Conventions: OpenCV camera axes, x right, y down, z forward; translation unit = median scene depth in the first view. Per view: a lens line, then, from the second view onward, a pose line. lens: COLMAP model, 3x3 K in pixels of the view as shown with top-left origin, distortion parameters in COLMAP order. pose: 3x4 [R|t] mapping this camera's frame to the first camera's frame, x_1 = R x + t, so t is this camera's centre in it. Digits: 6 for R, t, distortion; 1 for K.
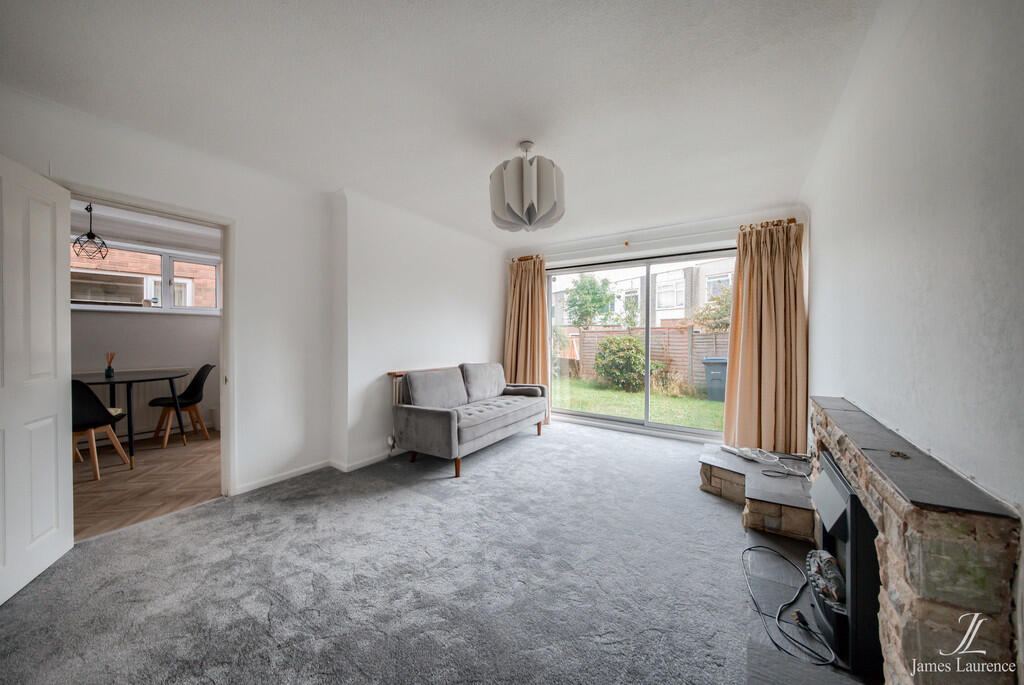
lens RADIAL K [[354.0, 0, 490.8], [0, 354.0, 341.1], [0, 0, 1]] dist [-0.015698, 0.001714]
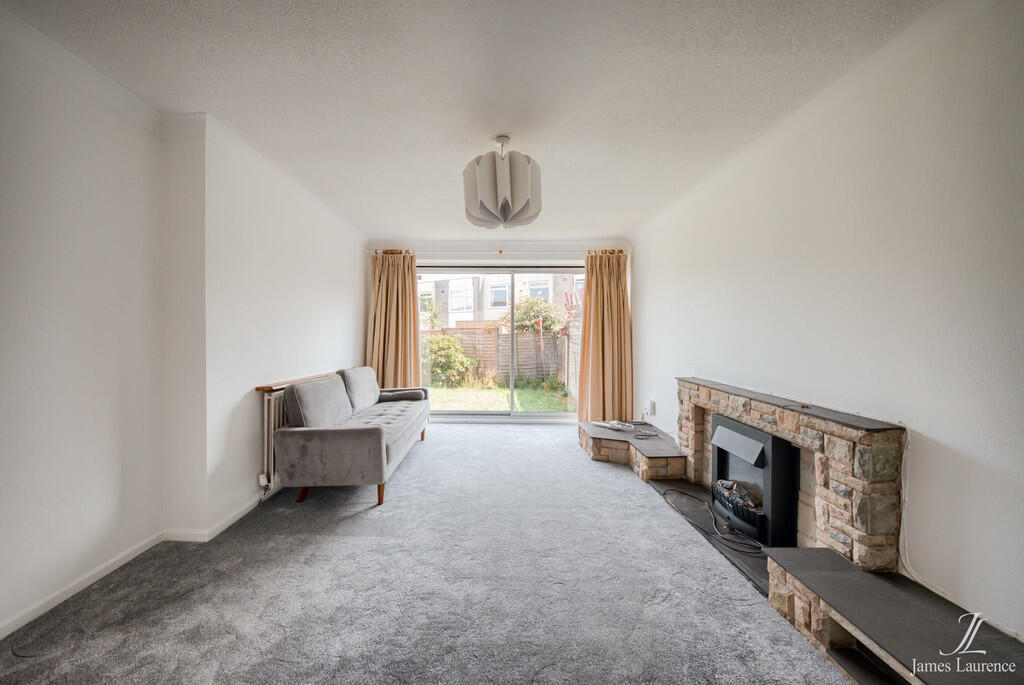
lens RADIAL K [[354.0, 0, 482.4], [0, 354.0, 340.0], [0, 0, 1]] dist [-0.015698, 0.001714]
pose [[0.822872, -0.007193, 0.568181, -0.341410], [0.008758, 0.999962, -0.000024, -0.002452], [-0.568159, 0.004996, 0.822903, 0.158029]]
